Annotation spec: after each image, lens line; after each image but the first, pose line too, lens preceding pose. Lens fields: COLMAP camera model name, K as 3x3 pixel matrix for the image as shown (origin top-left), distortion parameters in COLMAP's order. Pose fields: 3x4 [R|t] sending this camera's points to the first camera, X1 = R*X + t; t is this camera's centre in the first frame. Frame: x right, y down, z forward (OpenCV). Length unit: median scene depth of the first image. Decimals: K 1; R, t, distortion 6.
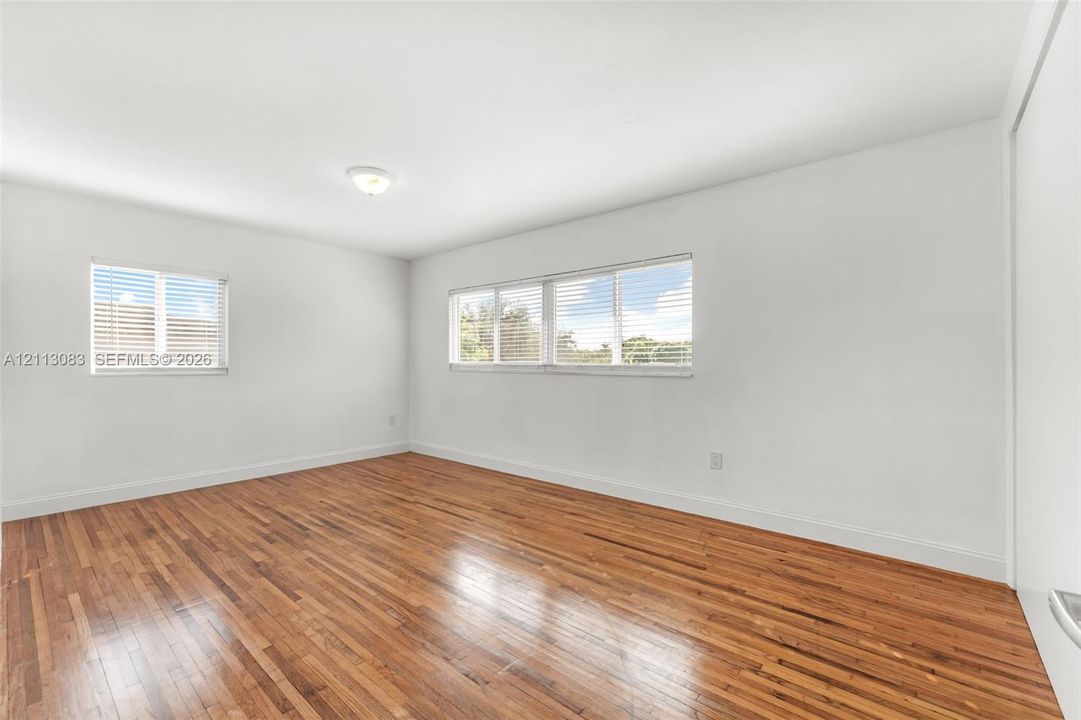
lens RADIAL K [[447.7, 0, 570.0], [0, 447.7, 360.6], [0, 0, 1]] dist [0.000187, 0.000007]
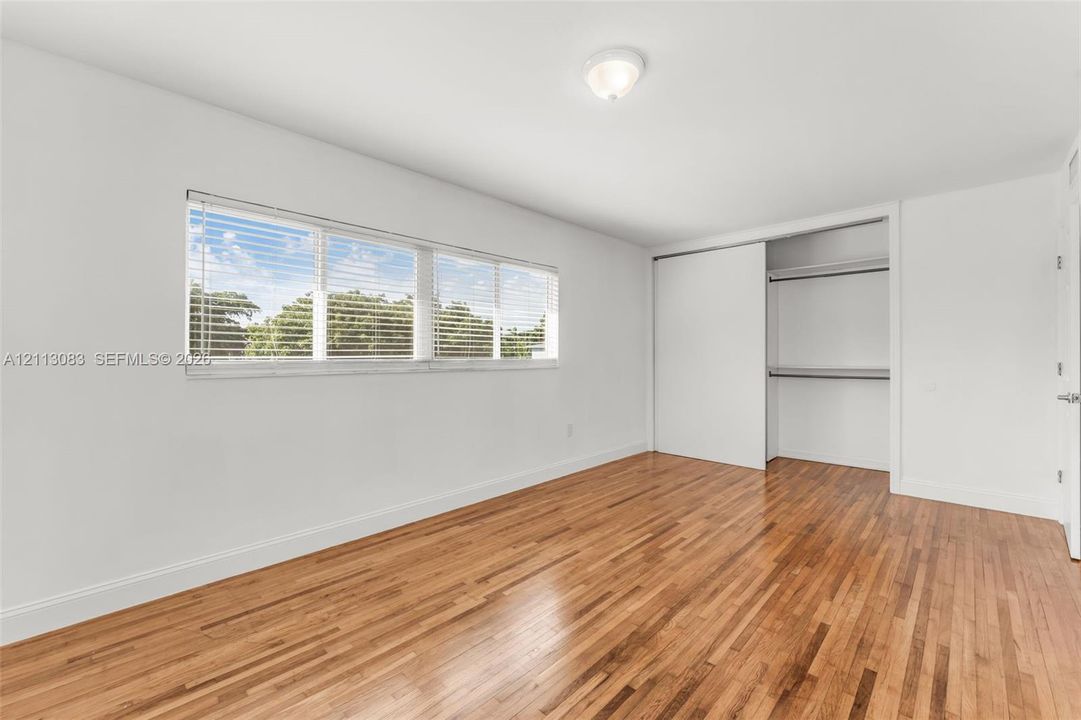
lens RADIAL K [[447.7, 0, 542.2], [0, 447.7, 357.2], [0, 0, 1]] dist [0.000187, 0.000007]
pose [[0.098074, -0.006995, 0.995155, -1.071660], [-0.001478, 0.999973, 0.007175, -0.001736], [-0.995178, -0.002175, 0.098061, 1.022859]]
